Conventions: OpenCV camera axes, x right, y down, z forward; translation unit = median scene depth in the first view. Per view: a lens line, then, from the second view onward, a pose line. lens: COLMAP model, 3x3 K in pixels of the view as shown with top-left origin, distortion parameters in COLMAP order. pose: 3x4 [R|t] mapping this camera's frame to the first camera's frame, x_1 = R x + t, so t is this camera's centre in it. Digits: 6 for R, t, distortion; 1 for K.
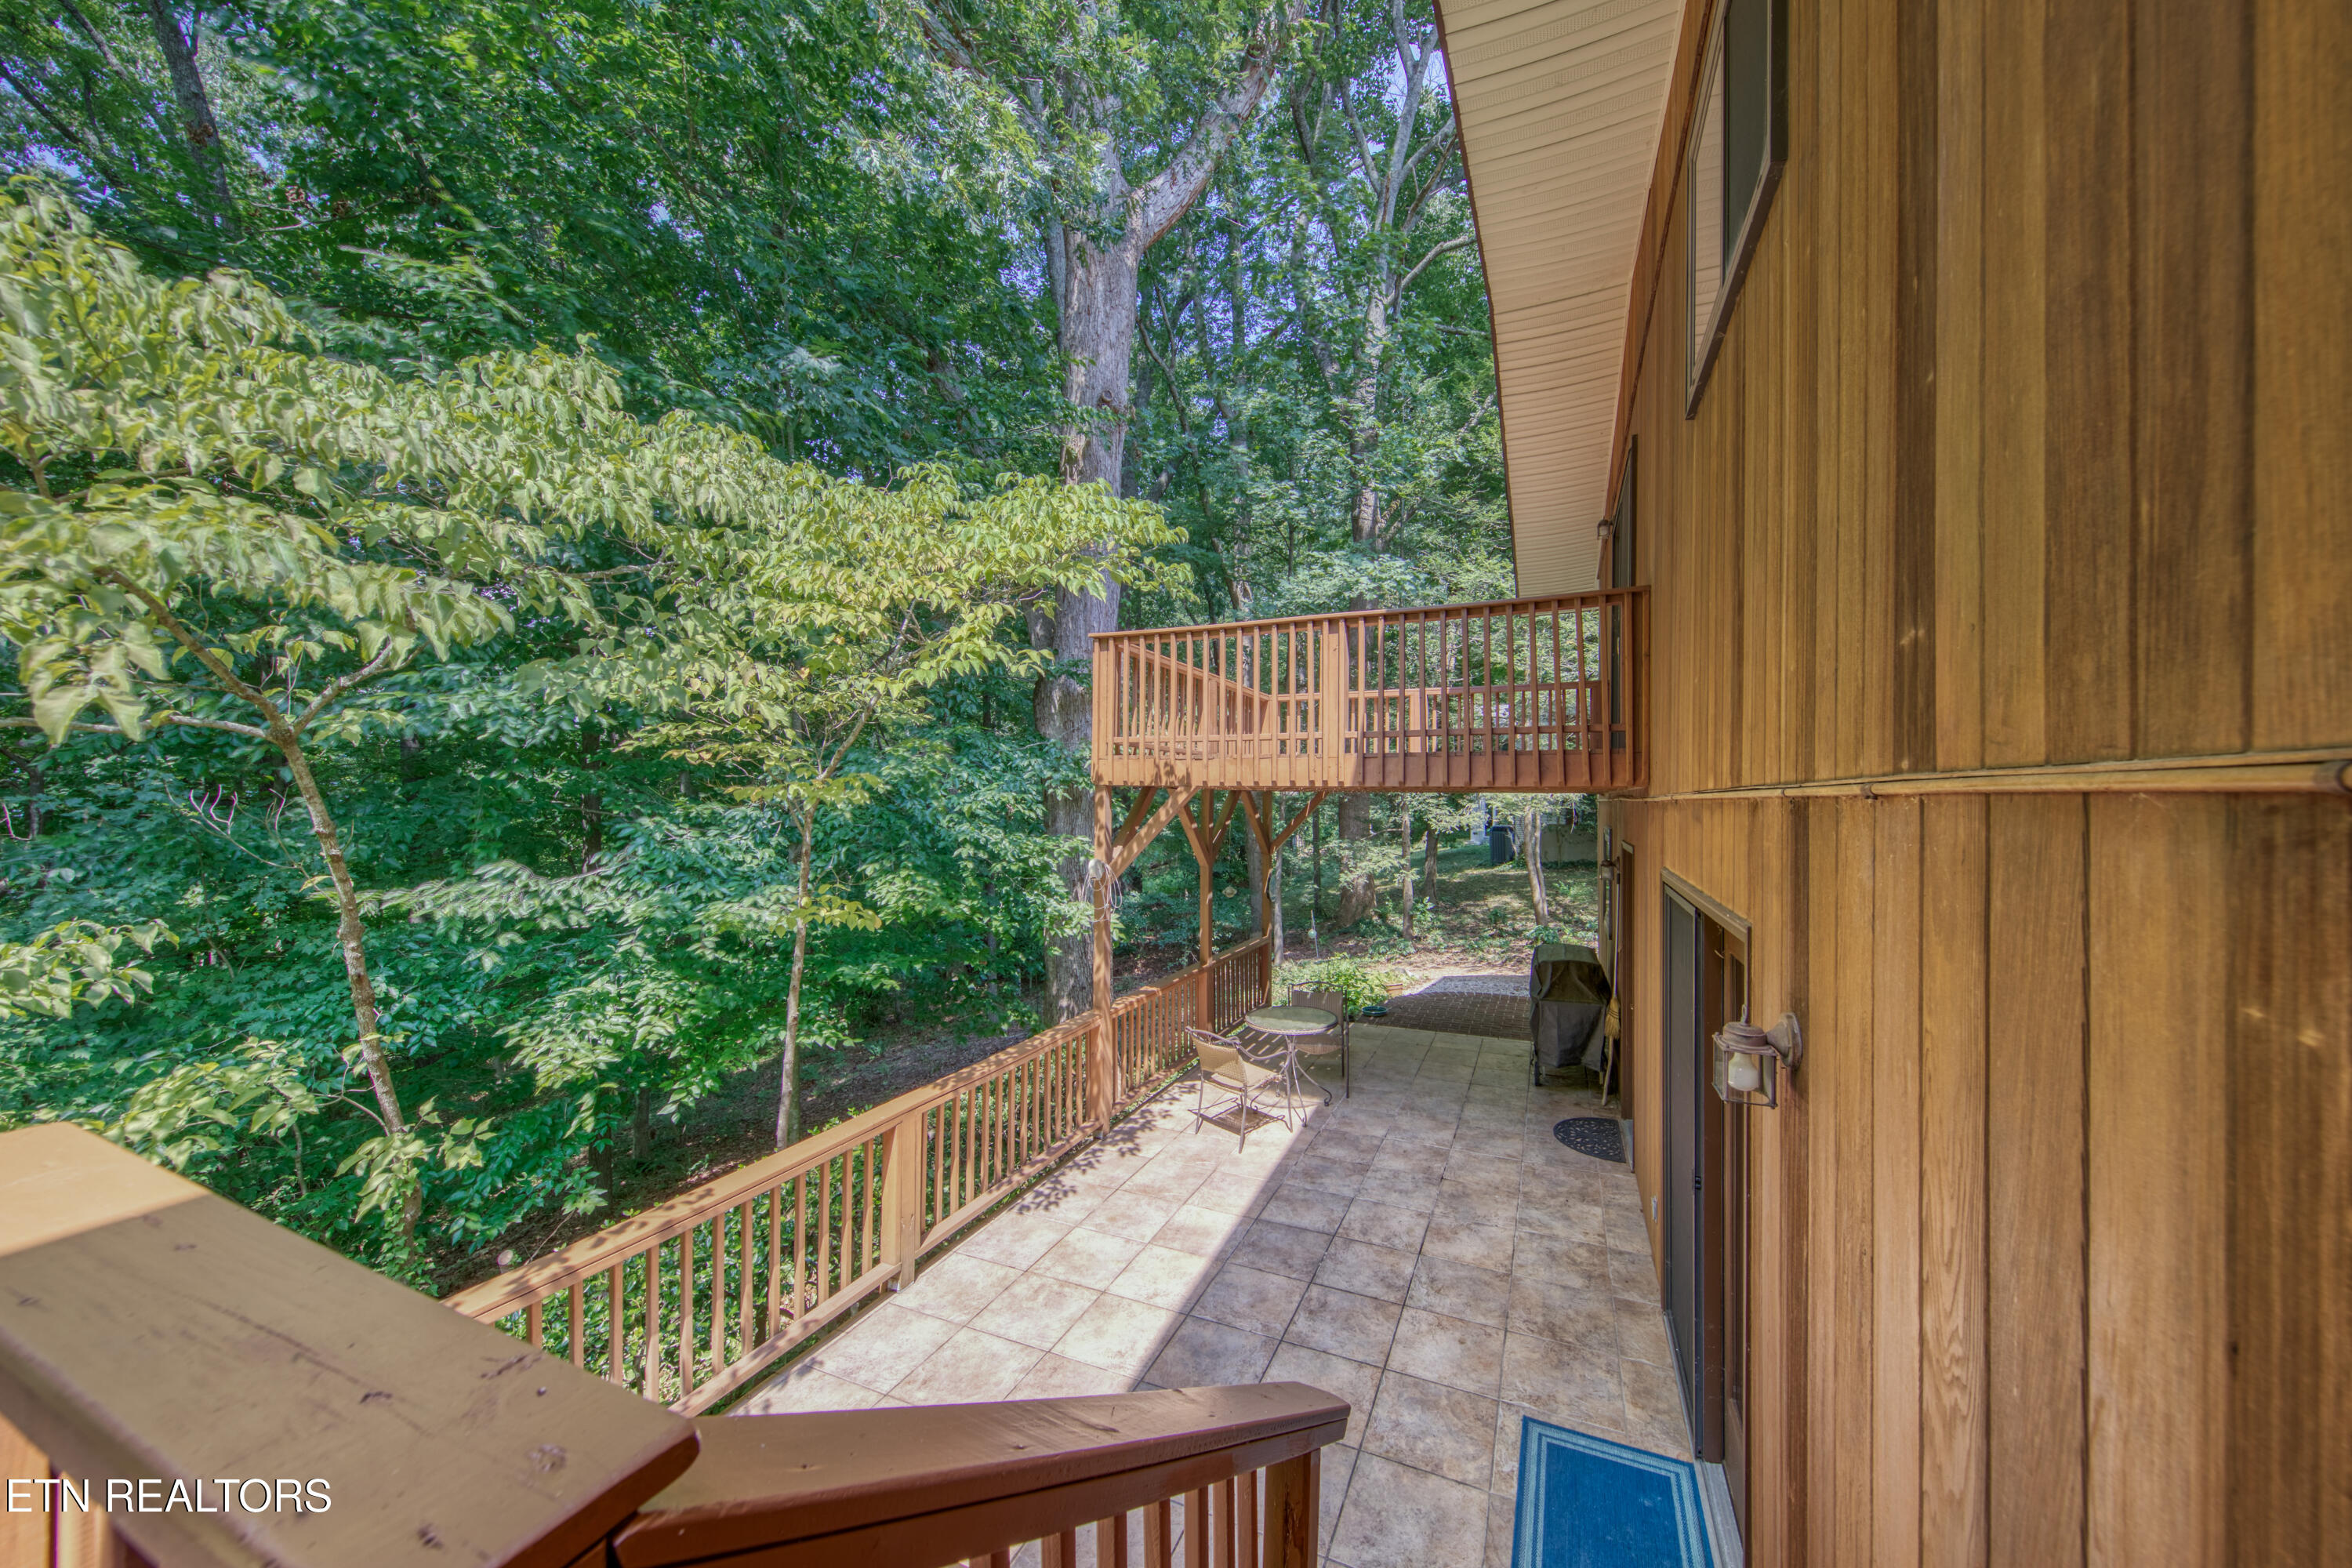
lens RADIAL K [[812.9, 0, 1191.5], [0, 812.9, 788.3], [0, 0, 1]] dist [-0.002642, -0.000125]
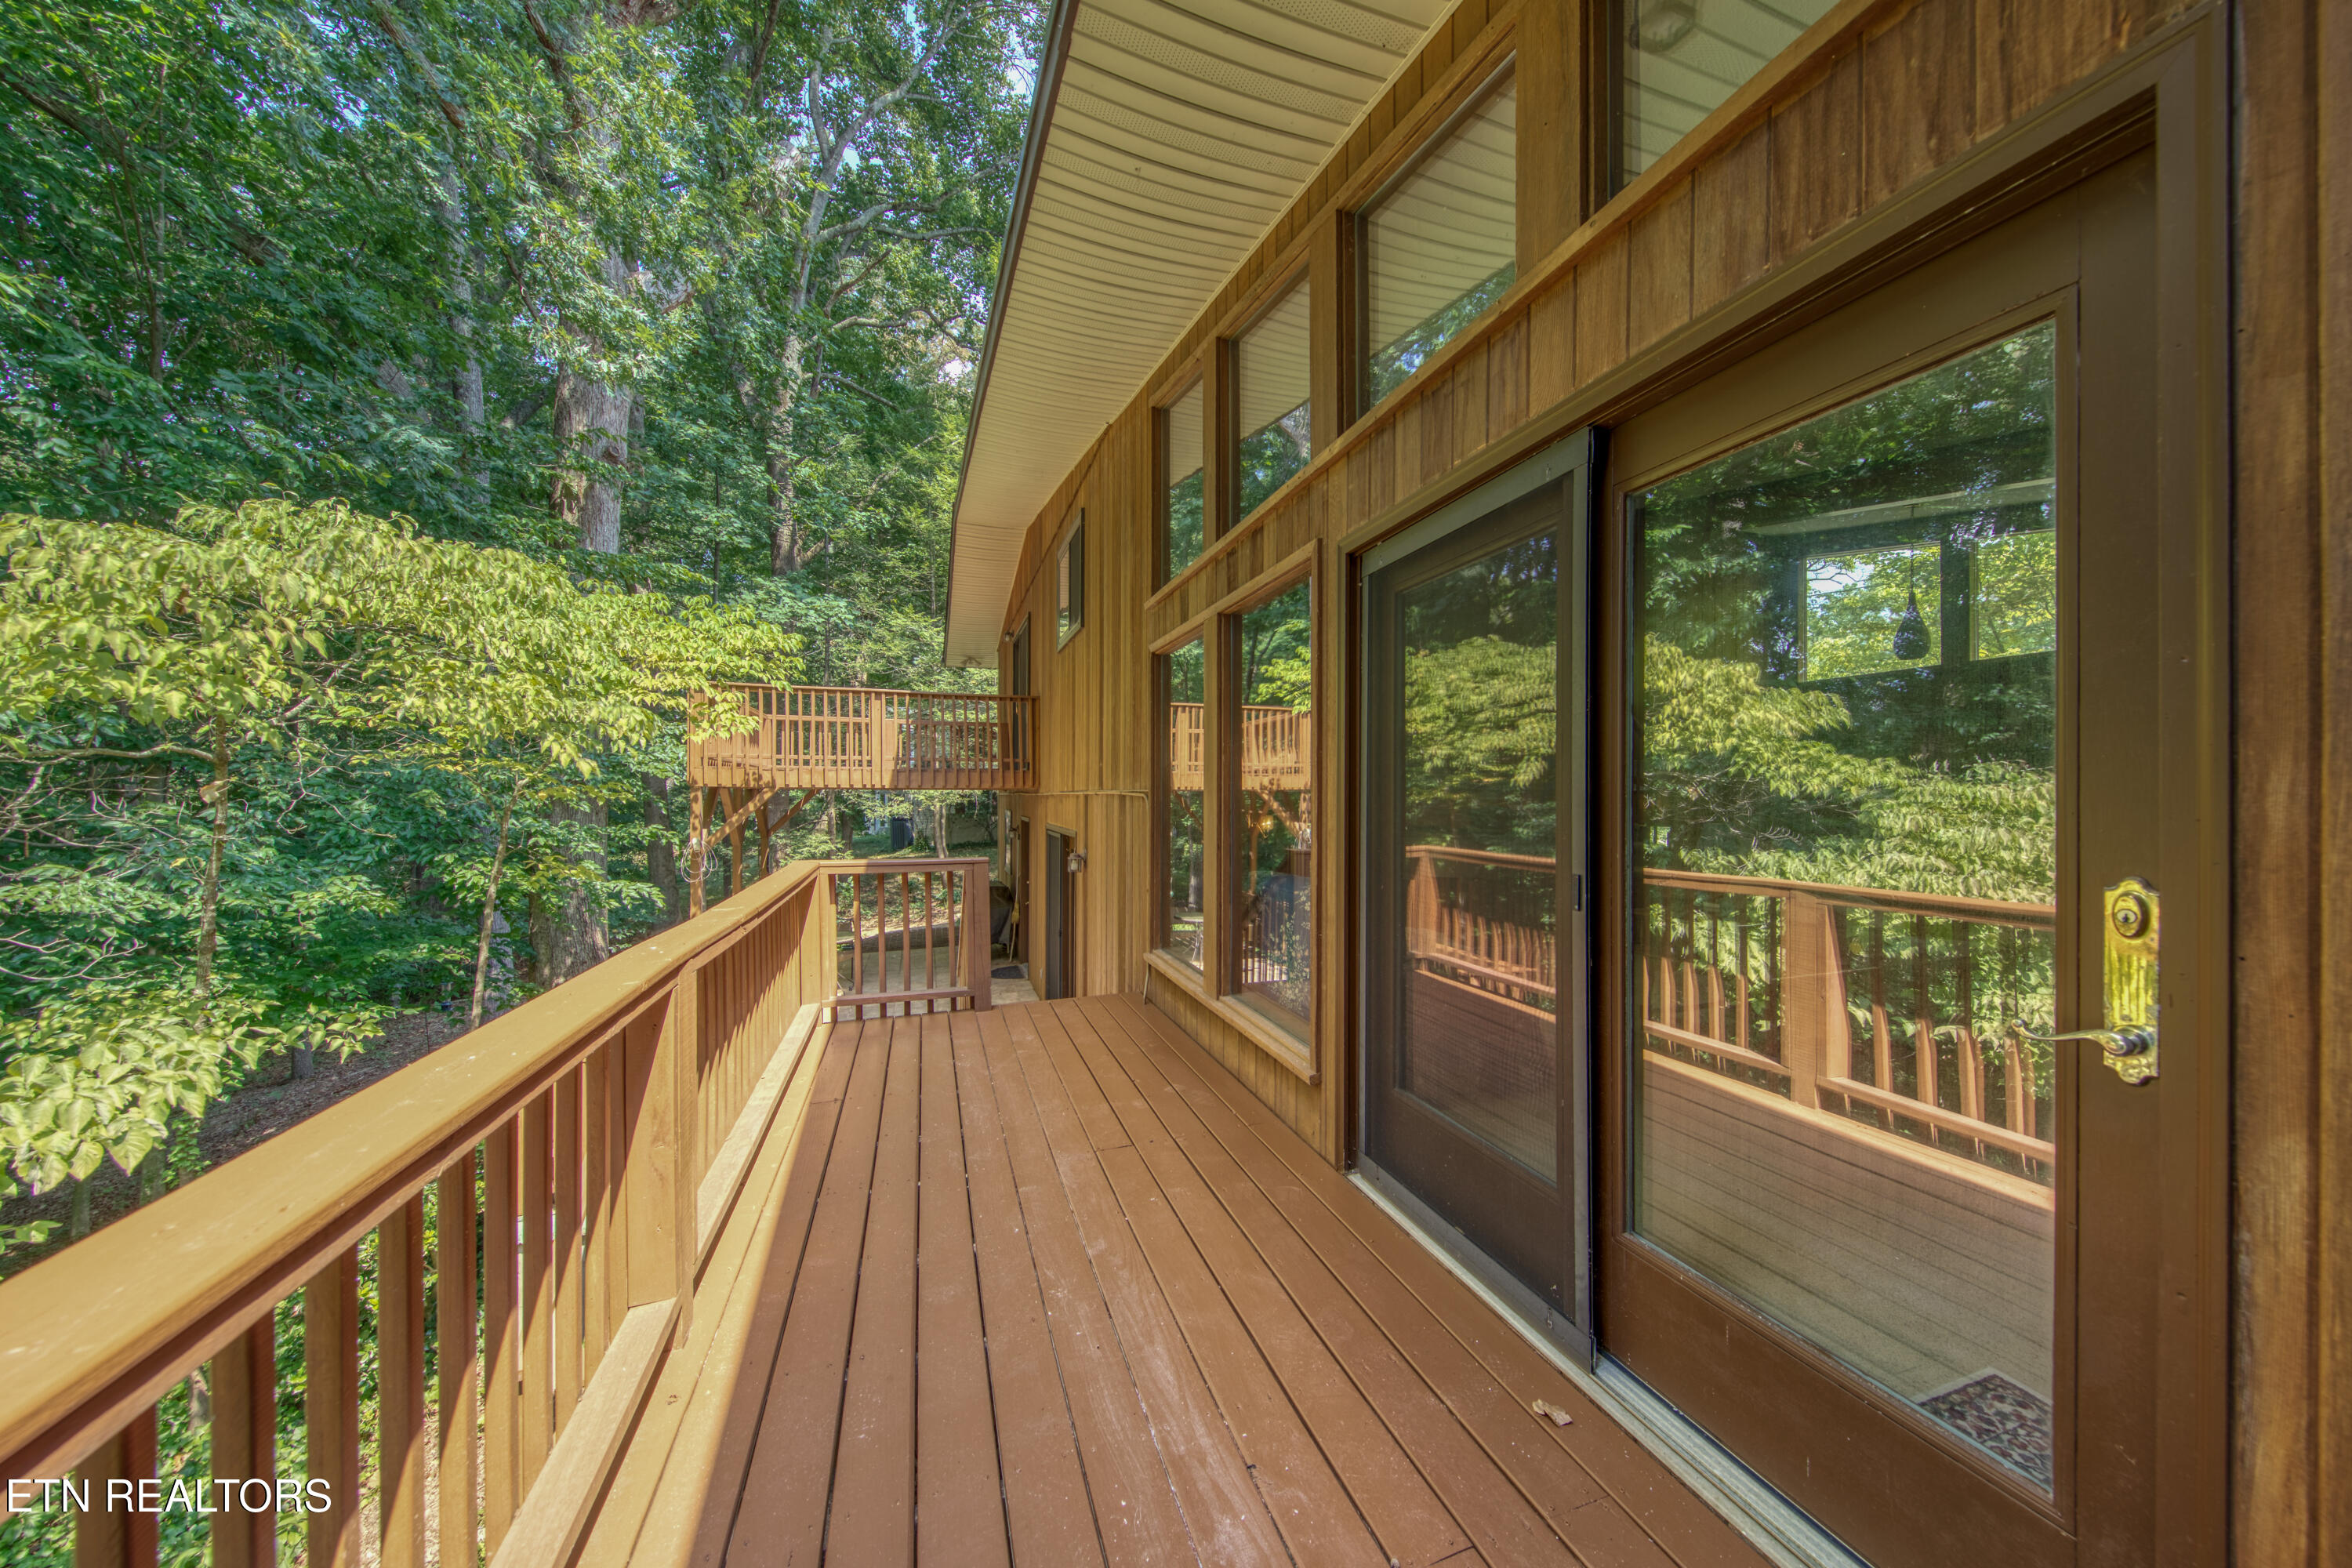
lens RADIAL K [[777.2, 0, 1194.3], [0, 777.2, 796.1], [0, 0, 1]] dist [0.007282, -0.000337]
pose [[0.733249, -0.007618, 0.679917, -0.416727], [0.001877, 0.999956, 0.009179, 0.001623], [-0.679957, -0.005454, 0.733232, -0.619774]]
